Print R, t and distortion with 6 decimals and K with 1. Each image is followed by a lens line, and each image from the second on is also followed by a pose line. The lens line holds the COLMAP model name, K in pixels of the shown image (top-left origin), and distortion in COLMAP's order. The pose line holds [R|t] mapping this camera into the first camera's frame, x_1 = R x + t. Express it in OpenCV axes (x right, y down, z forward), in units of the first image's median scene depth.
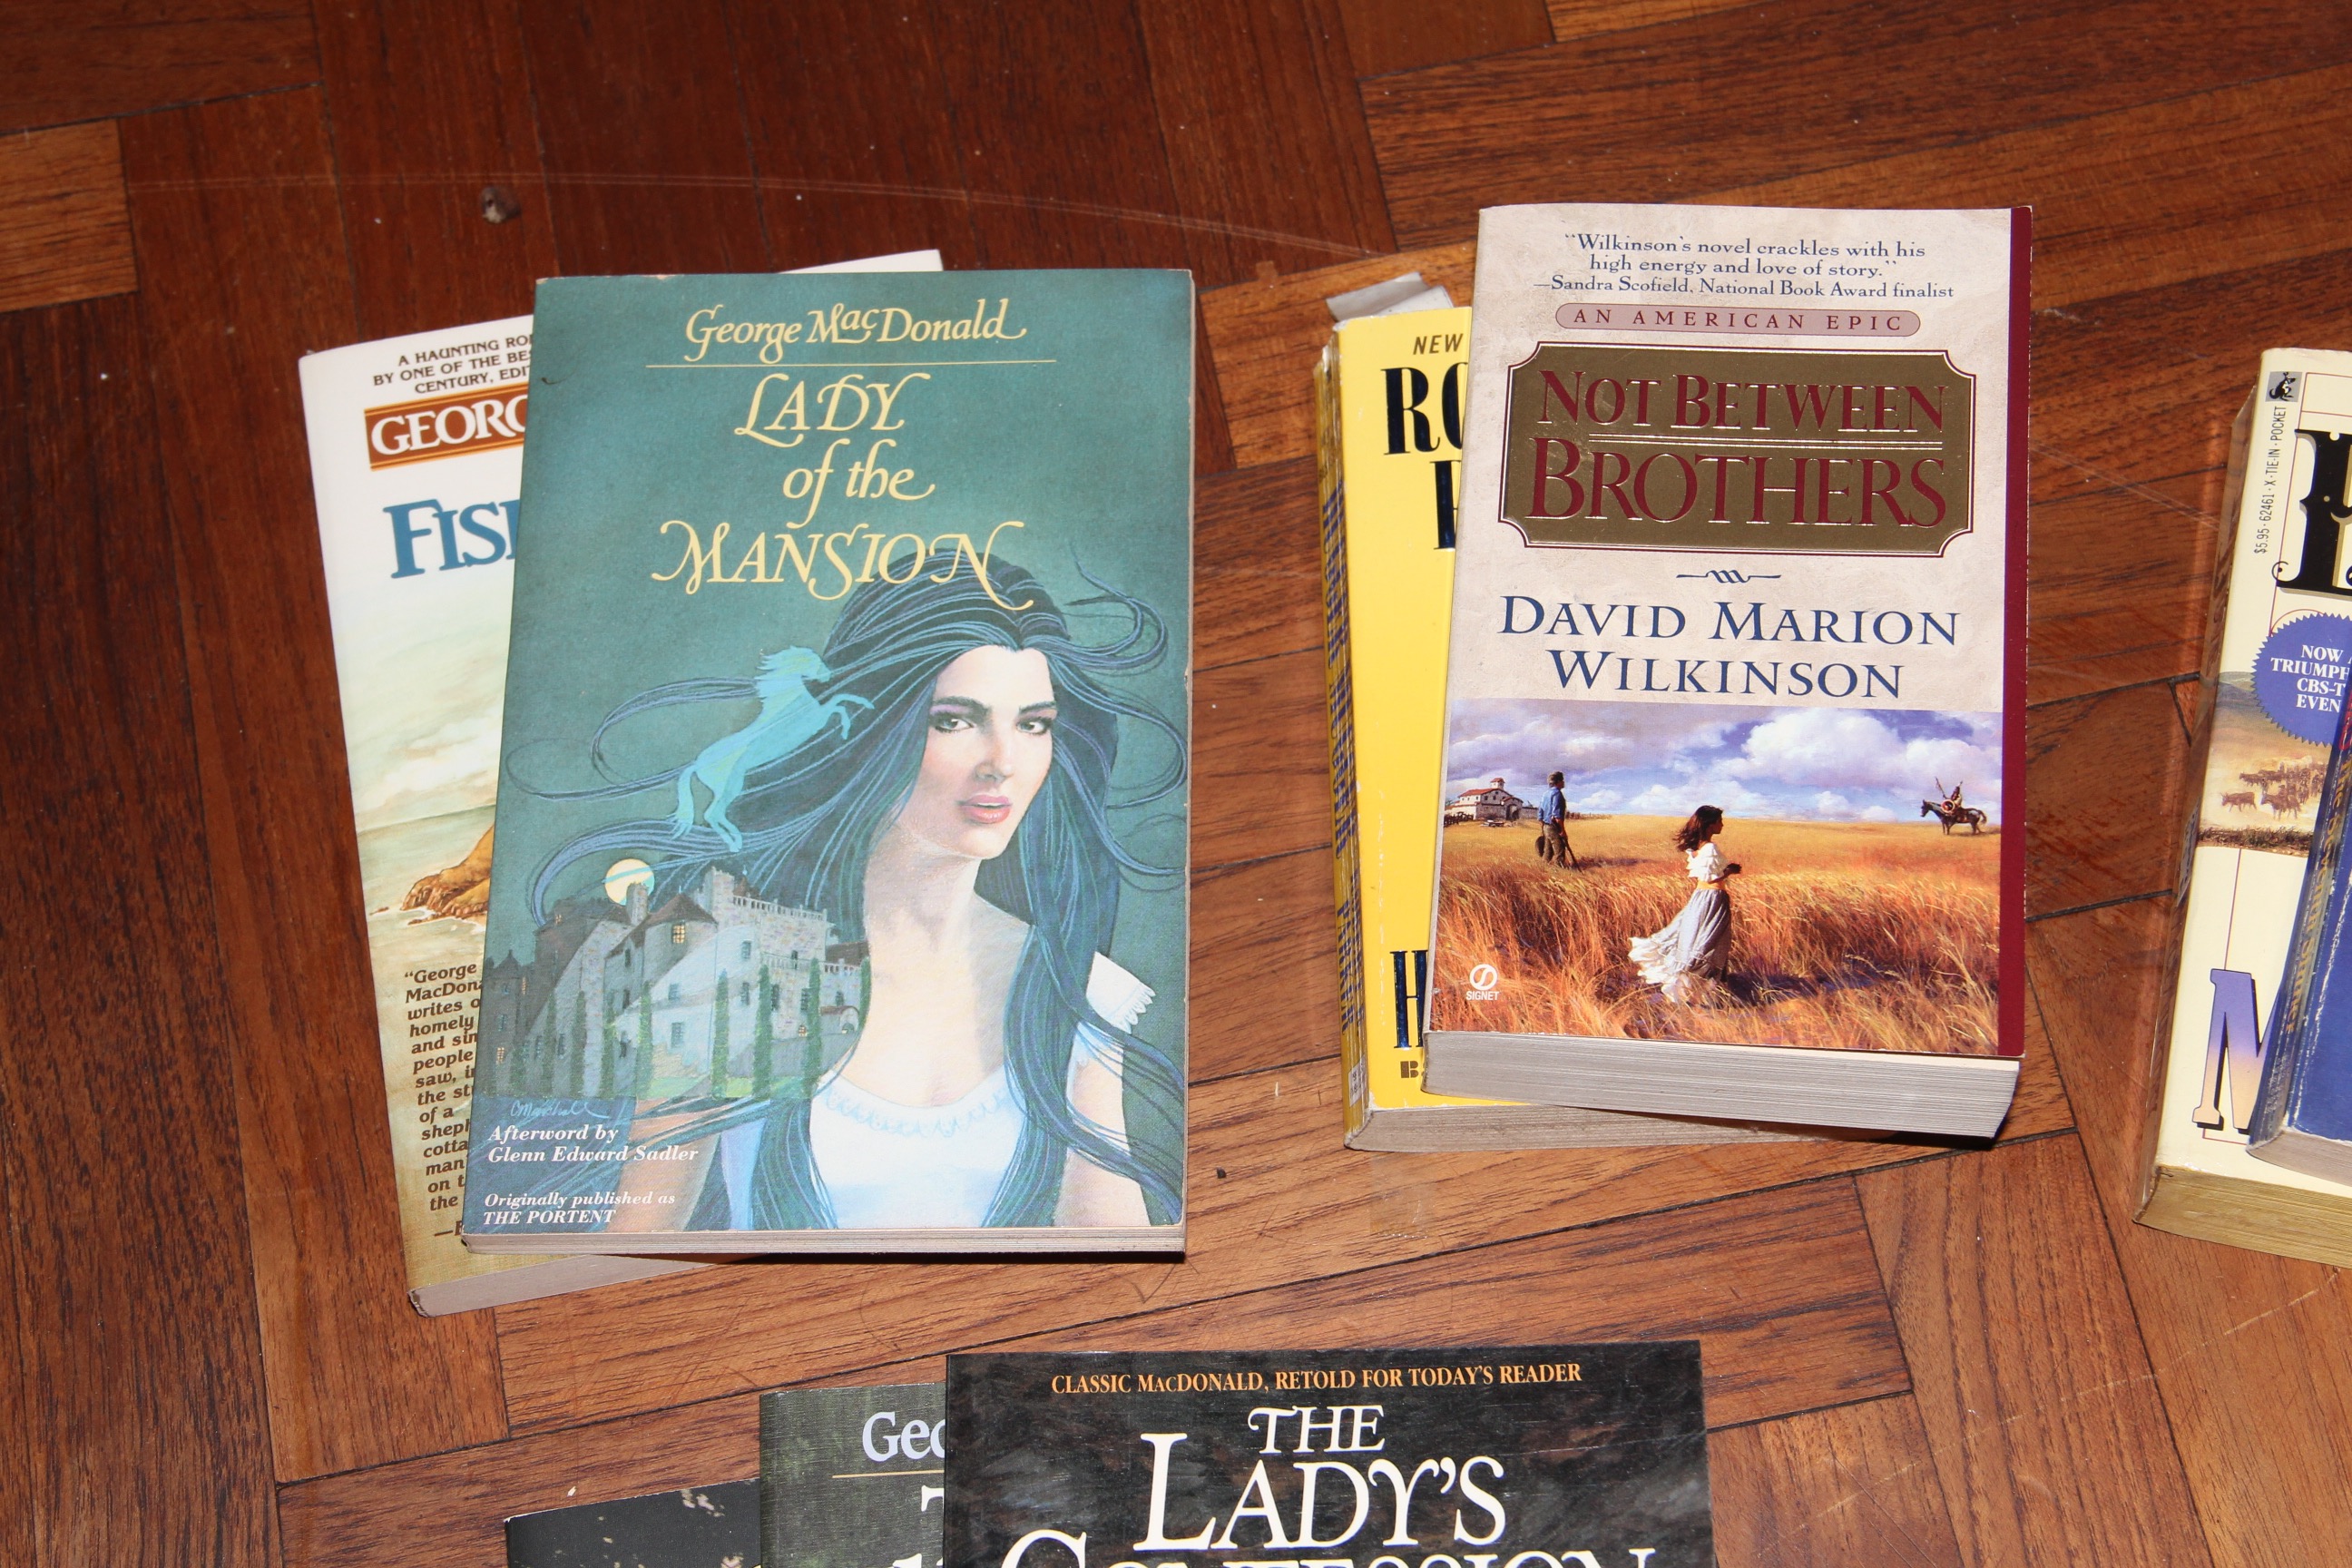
lens RADIAL K [[4436.2, 0, 1176.0], [0, 4436.2, 784.0], [0, 0, 1]] dist [0.156874, 0.371645]
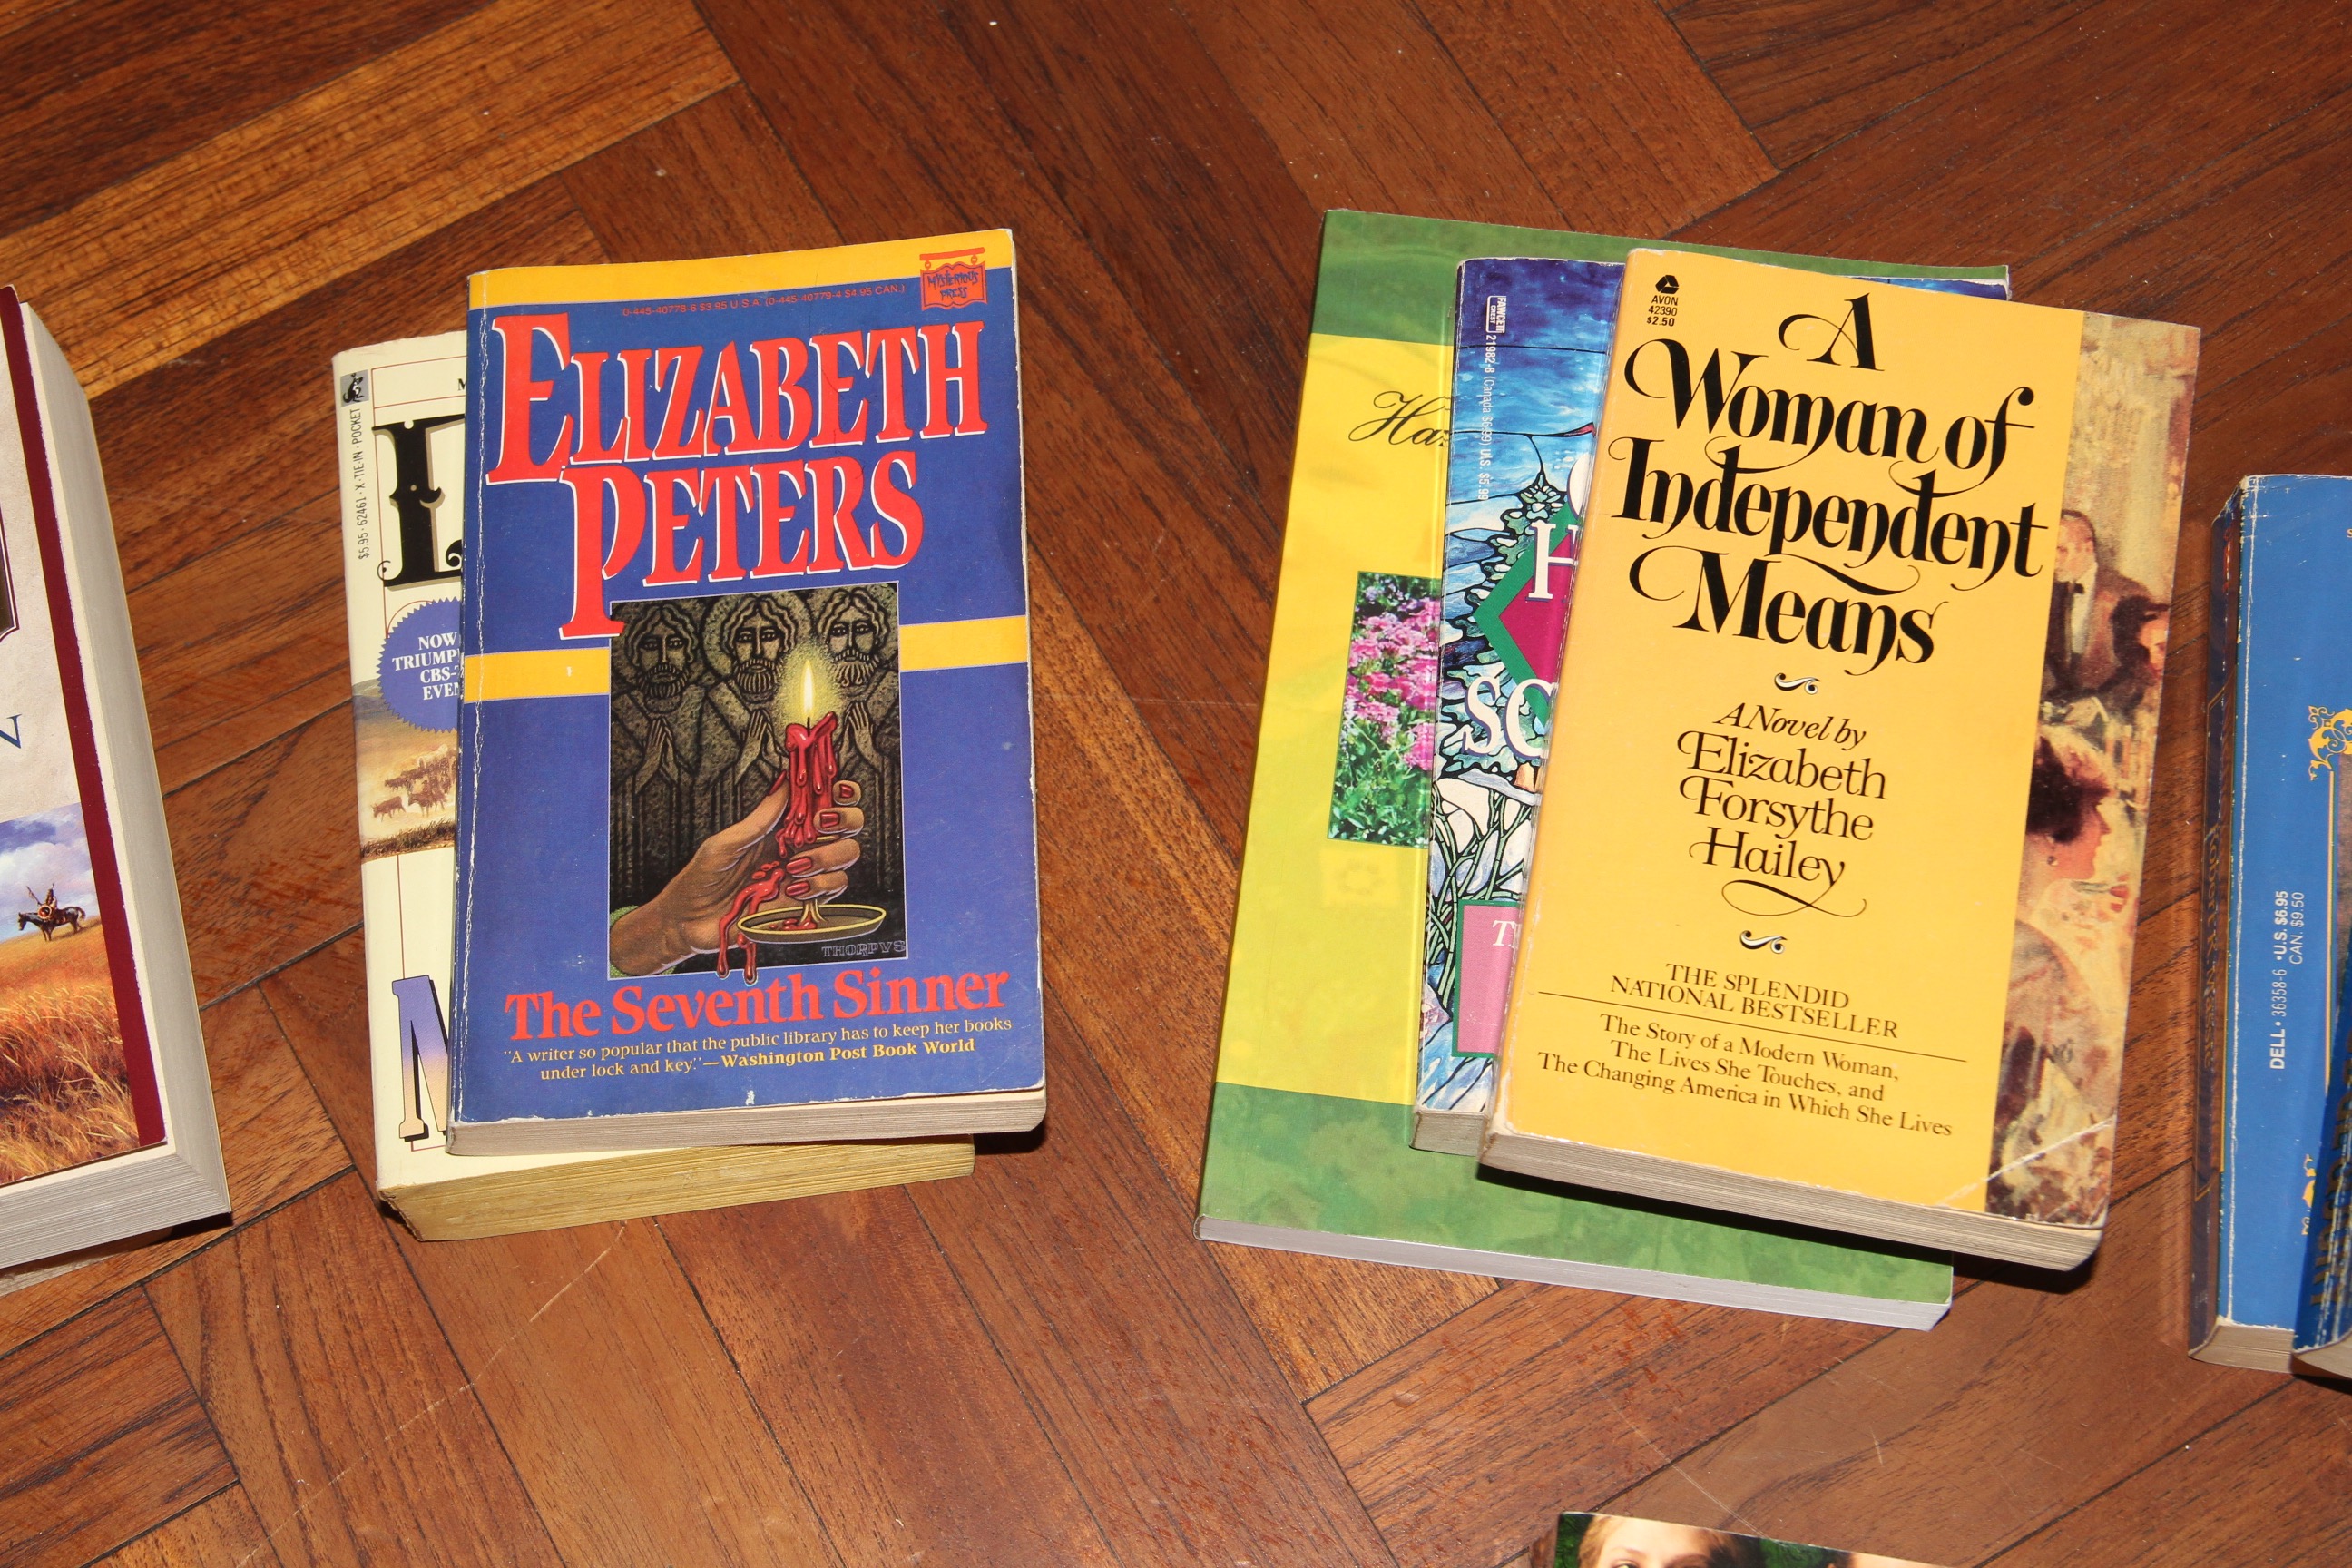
lens RADIAL K [[4436.2, 0, 1176.0], [0, 4436.2, 784.0], [0, 0, 1]] dist [0.156874, 0.371645]
pose [[0.941453, -0.292455, 0.167741, 0.238005], [0.291405, 0.956084, 0.031401, 0.018593], [-0.169558, 0.019318, 0.985331, -0.008542]]
